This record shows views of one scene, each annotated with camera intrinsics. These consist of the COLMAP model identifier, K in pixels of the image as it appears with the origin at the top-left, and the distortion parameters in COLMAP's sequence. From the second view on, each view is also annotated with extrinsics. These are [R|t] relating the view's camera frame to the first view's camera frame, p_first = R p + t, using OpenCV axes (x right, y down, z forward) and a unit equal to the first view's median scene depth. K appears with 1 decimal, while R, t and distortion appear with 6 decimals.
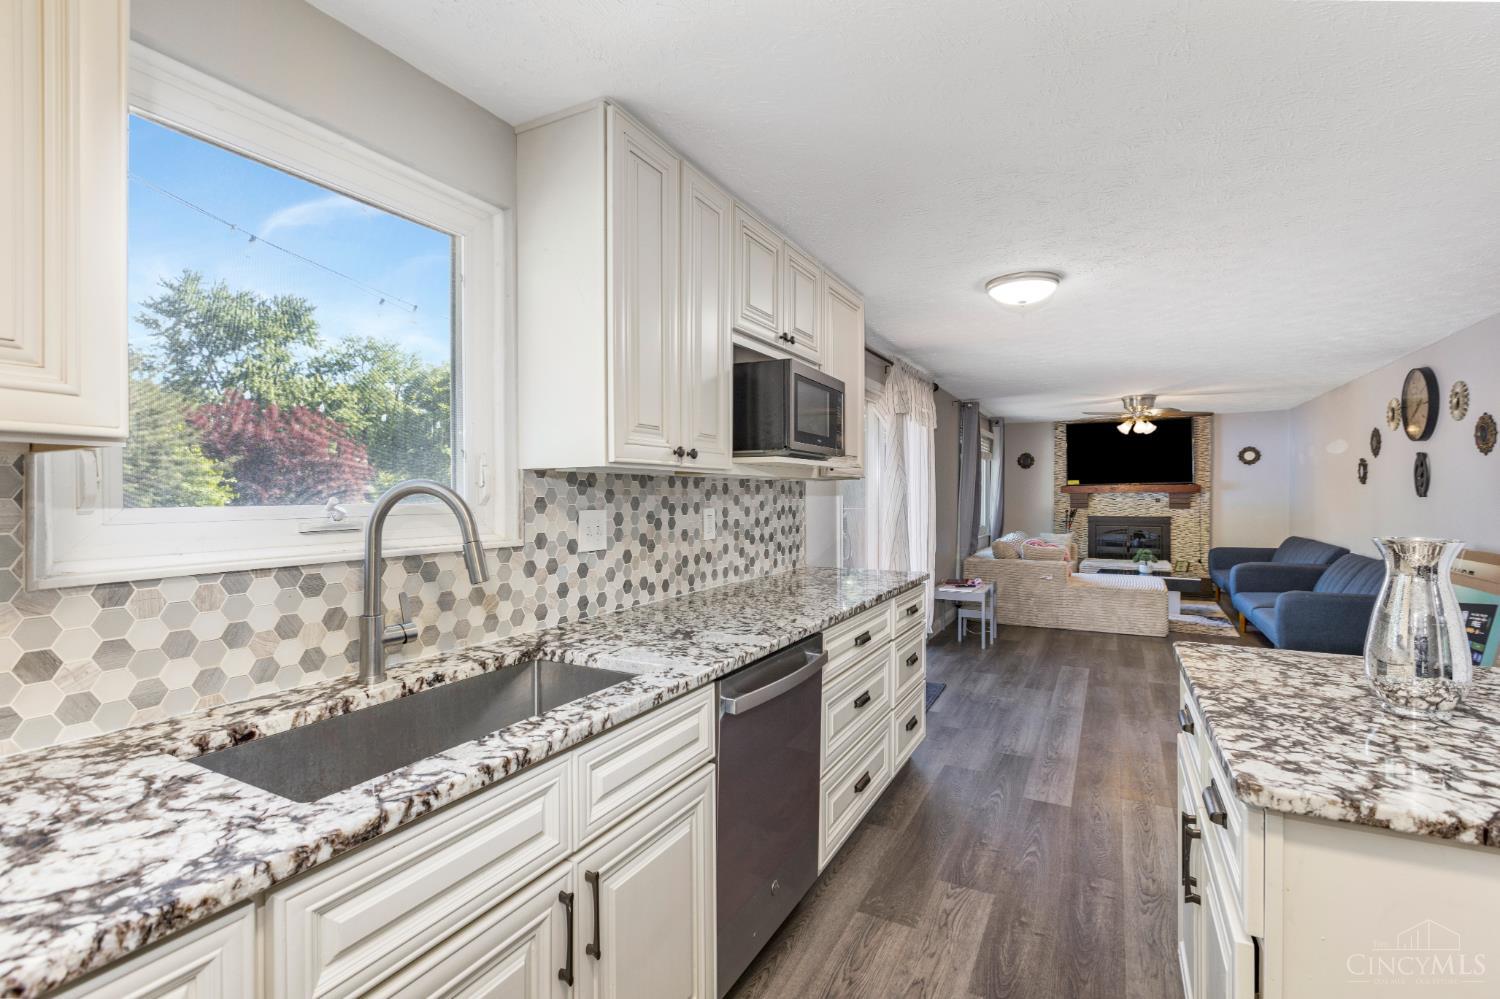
lens RADIAL K [[671.8, 0, 768.7], [0, 671.8, 498.7], [0, 0, 1]] dist [0.006082, -0.001341]
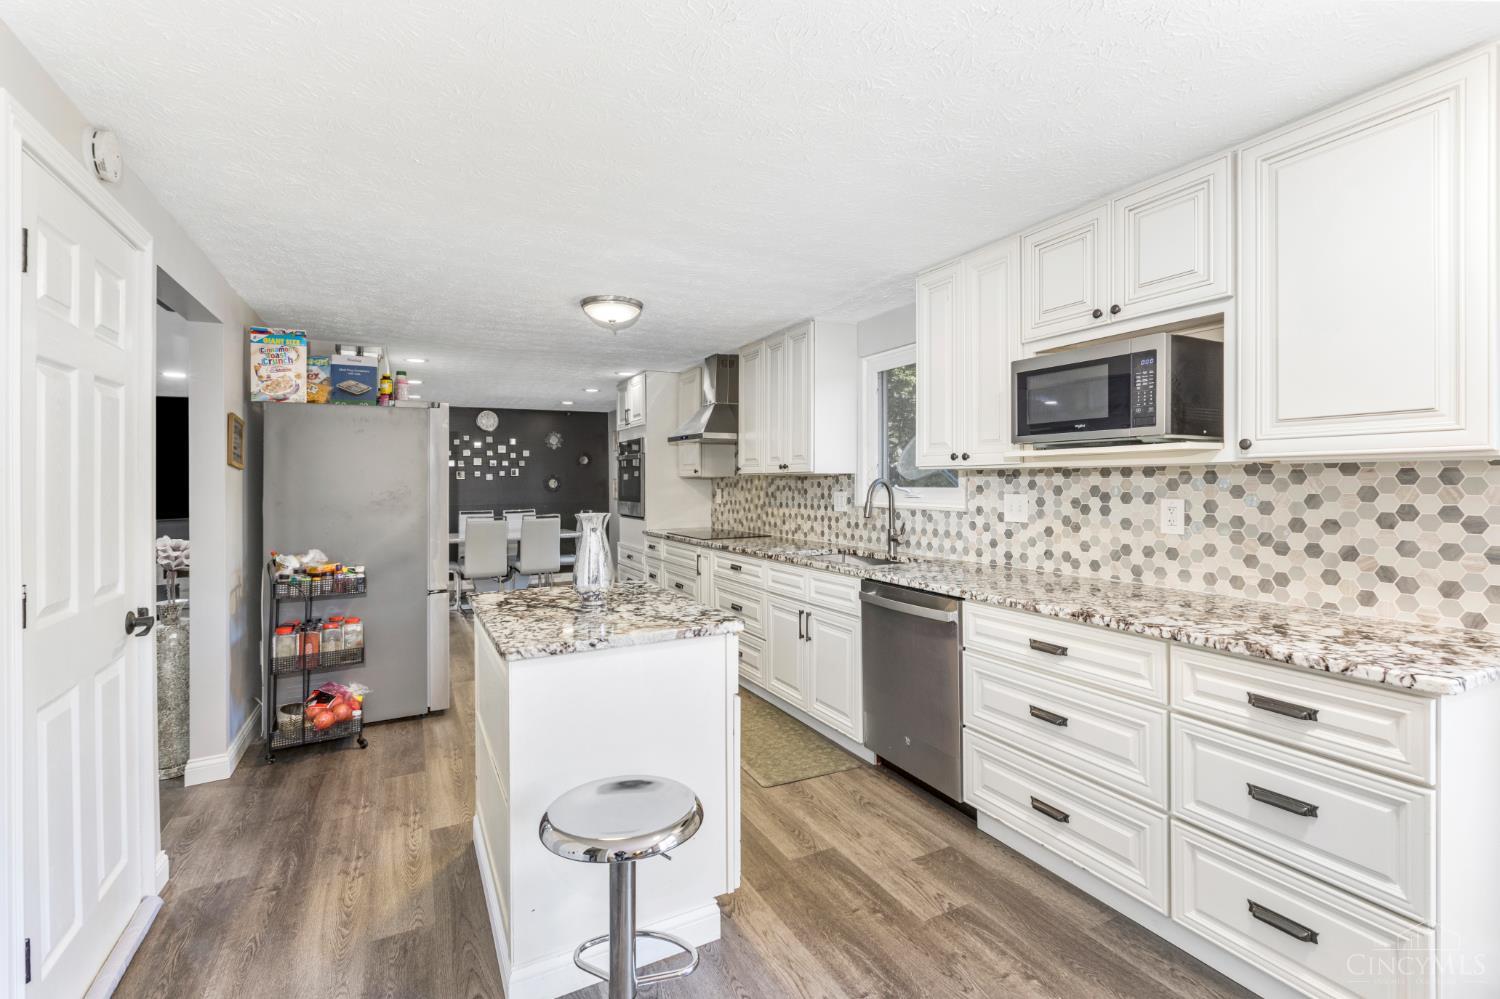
lens RADIAL K [[671.8, 0, 762.3], [0, 671.8, 466.5], [0, 0, 1]] dist [0.006082, -0.001341]
pose [[-0.569486, -0.011872, -0.821915, 0.827163], [0.002256, 0.999869, -0.016005, -0.014081], [0.821998, -0.010969, -0.569385, 0.909593]]
